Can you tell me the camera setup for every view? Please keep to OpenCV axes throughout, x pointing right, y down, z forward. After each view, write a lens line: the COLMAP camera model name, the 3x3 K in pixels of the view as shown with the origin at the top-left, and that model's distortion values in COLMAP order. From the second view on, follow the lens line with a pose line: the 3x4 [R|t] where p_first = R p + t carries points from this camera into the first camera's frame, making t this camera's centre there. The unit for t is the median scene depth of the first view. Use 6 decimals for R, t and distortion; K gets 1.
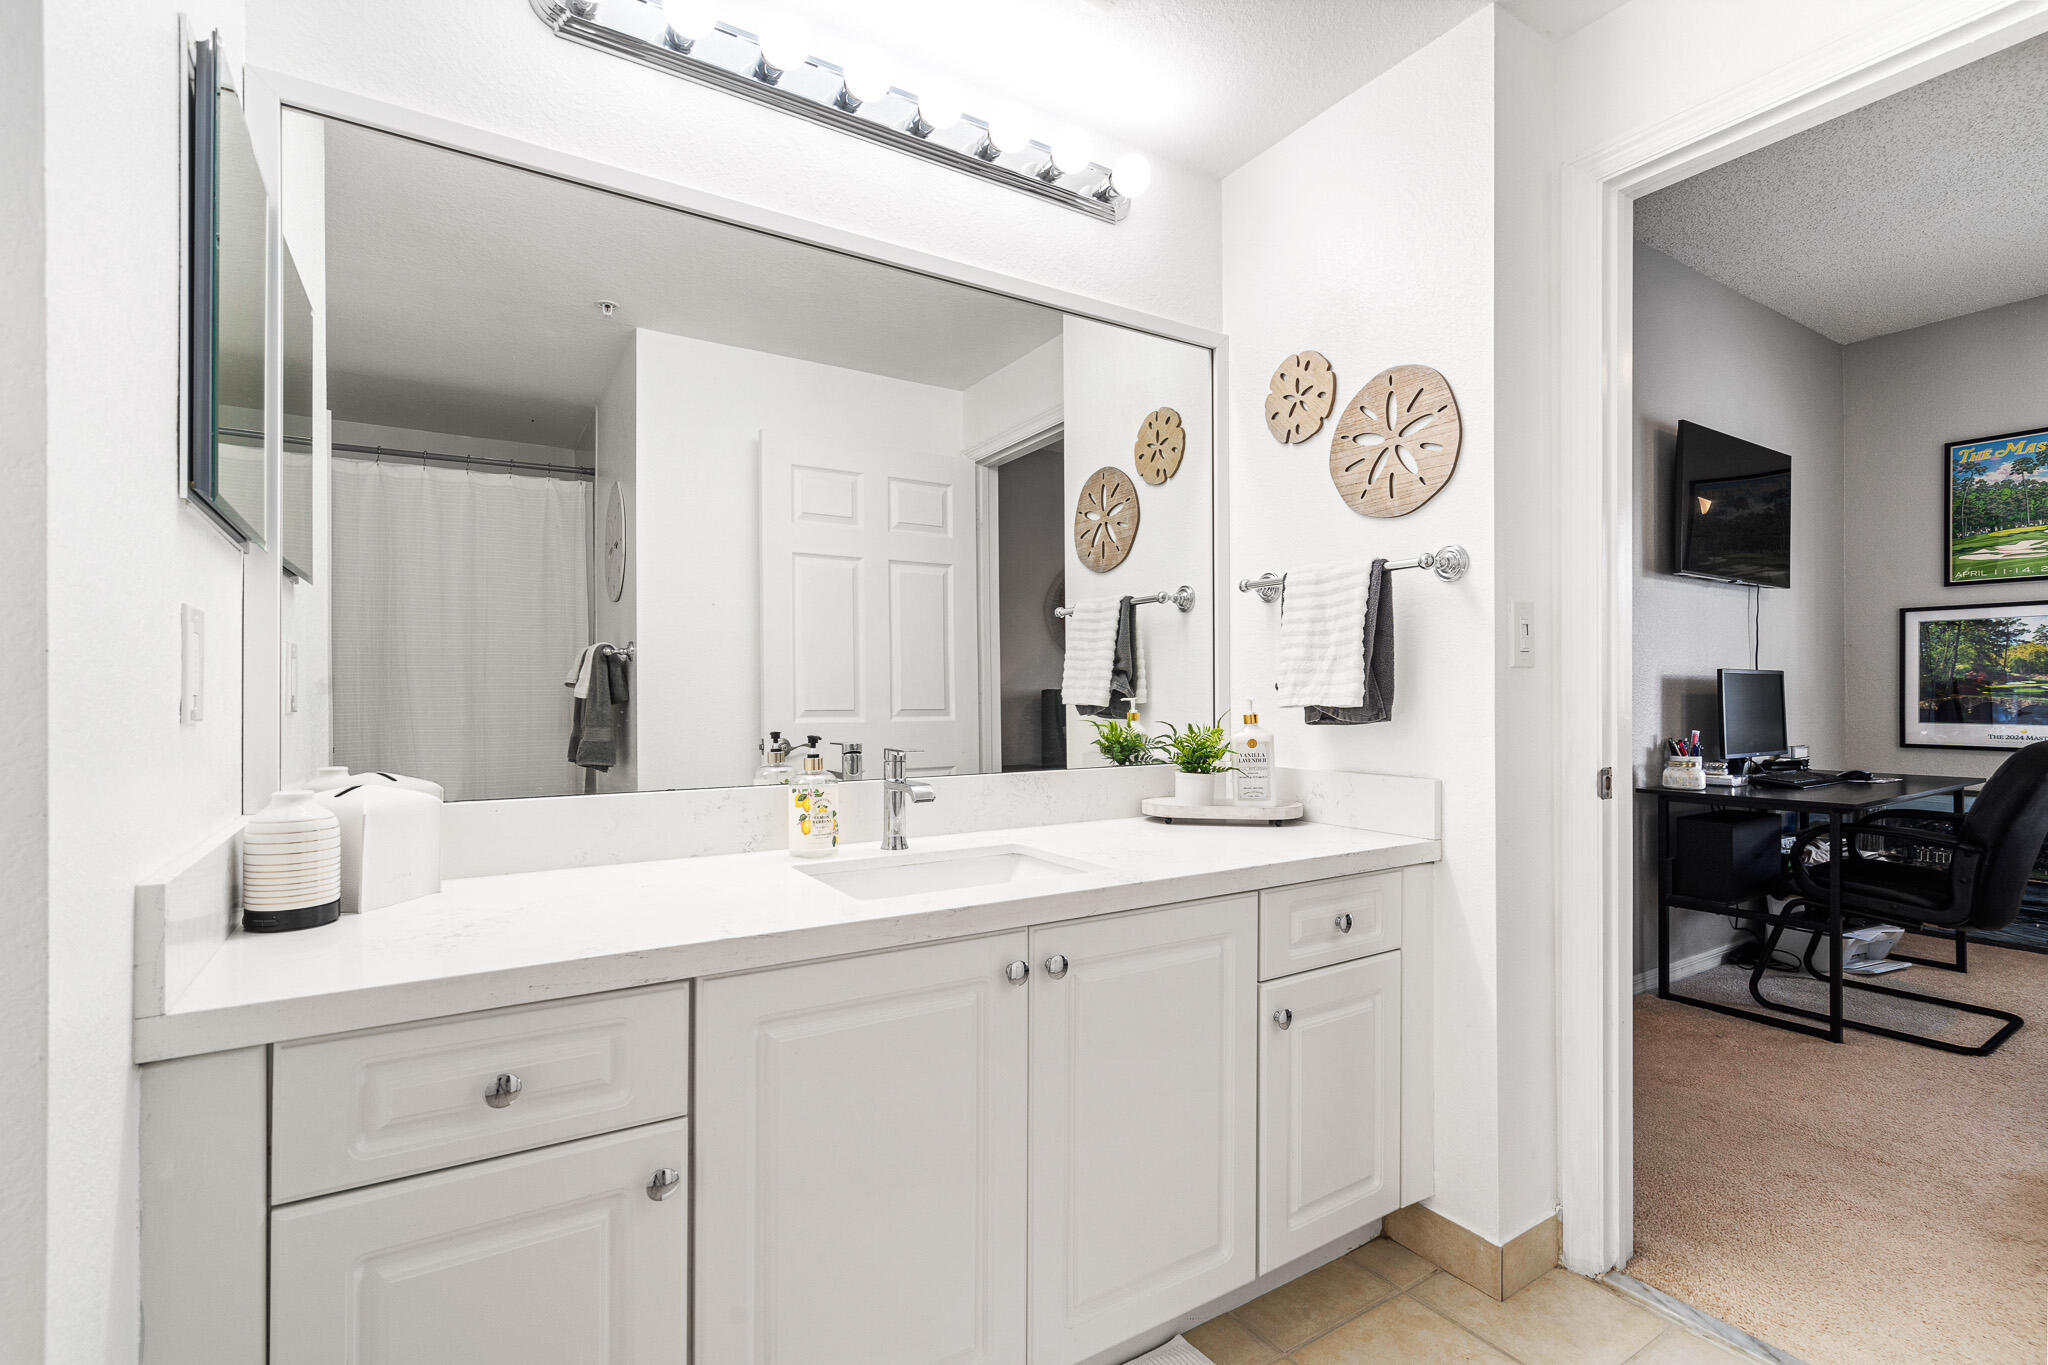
lens RADIAL K [[932.1, 0, 1033.8], [0, 932.1, 680.3], [0, 0, 1]] dist [-0.000627, -0.000245]
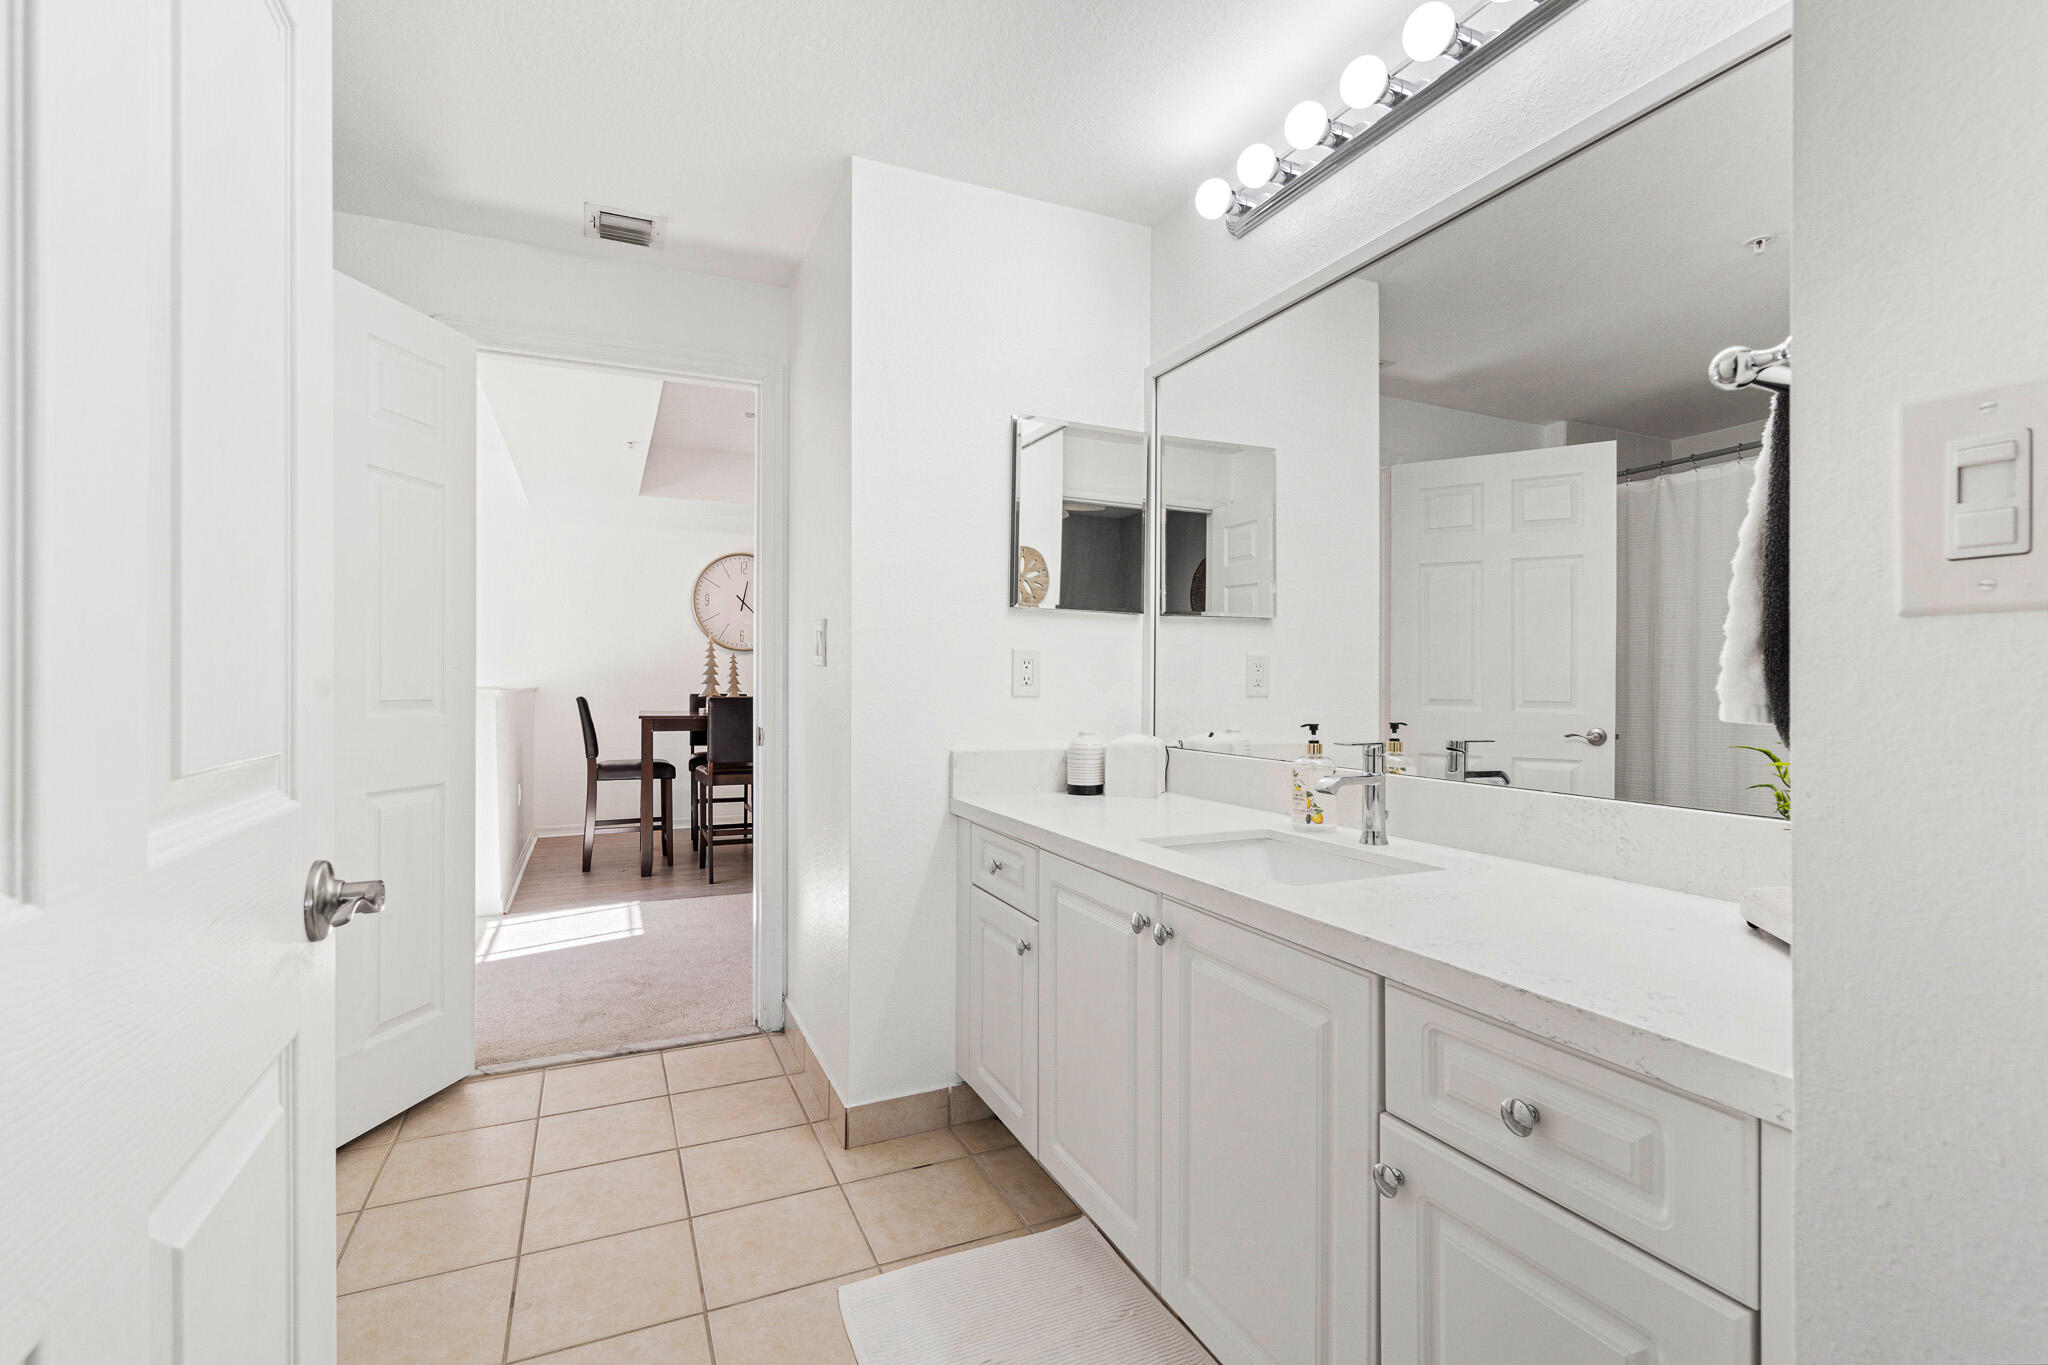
lens RADIAL K [[932.1, 0, 1033.8], [0, 932.1, 680.3], [0, 0, 1]] dist [-0.000627, -0.000245]
pose [[-0.136688, -0.000380, -0.990614, 0.924598], [0.014234, 0.999896, -0.002348, 0.004043], [0.990512, -0.014422, -0.136668, 0.810079]]
